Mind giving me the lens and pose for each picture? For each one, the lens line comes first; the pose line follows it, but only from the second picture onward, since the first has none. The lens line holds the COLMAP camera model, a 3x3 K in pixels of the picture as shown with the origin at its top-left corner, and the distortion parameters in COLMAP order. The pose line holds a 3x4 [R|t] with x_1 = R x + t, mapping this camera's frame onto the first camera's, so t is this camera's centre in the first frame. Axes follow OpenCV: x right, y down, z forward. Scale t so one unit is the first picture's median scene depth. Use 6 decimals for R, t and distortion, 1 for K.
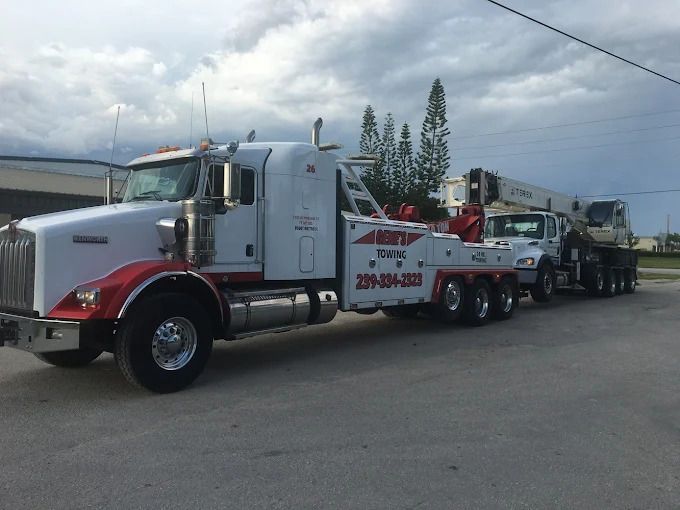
lens RADIAL K [[565.1, 0, 340.0], [0, 565.1, 255.0], [0, 0, 1]] dist [0.109653, -0.237852]
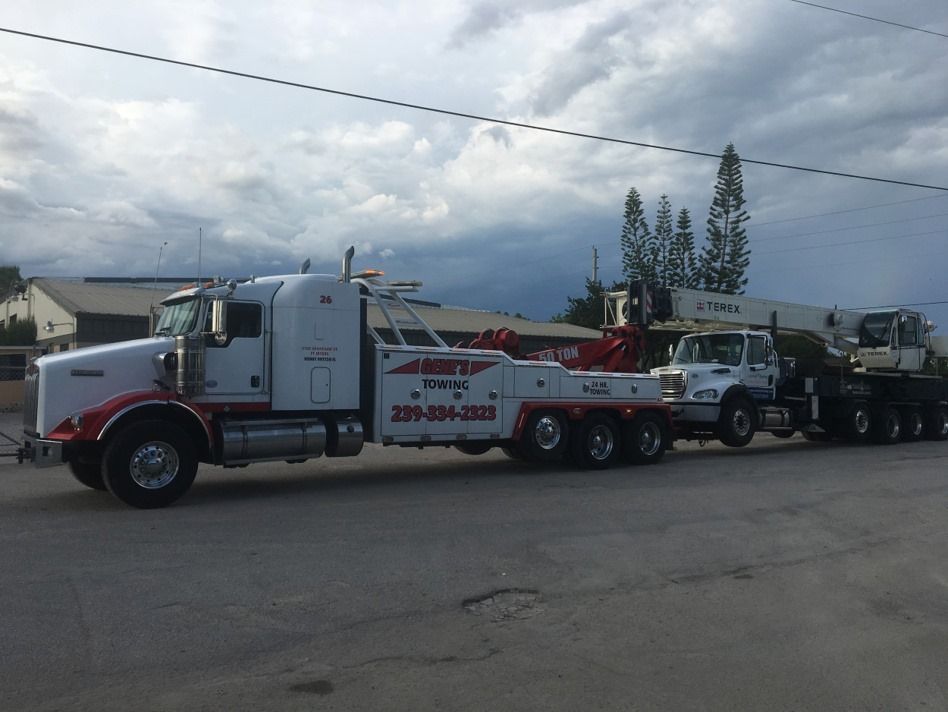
lens RADIAL K [[787.8, 0, 474.0], [0, 787.8, 356.0], [0, 0, 1]] dist [0.109653, -0.237852]
pose [[0.969911, -0.015013, -0.242995, 0.287420], [0.004667, 0.999060, -0.043099, 0.004777], [0.243414, 0.040668, 0.969070, -0.153017]]
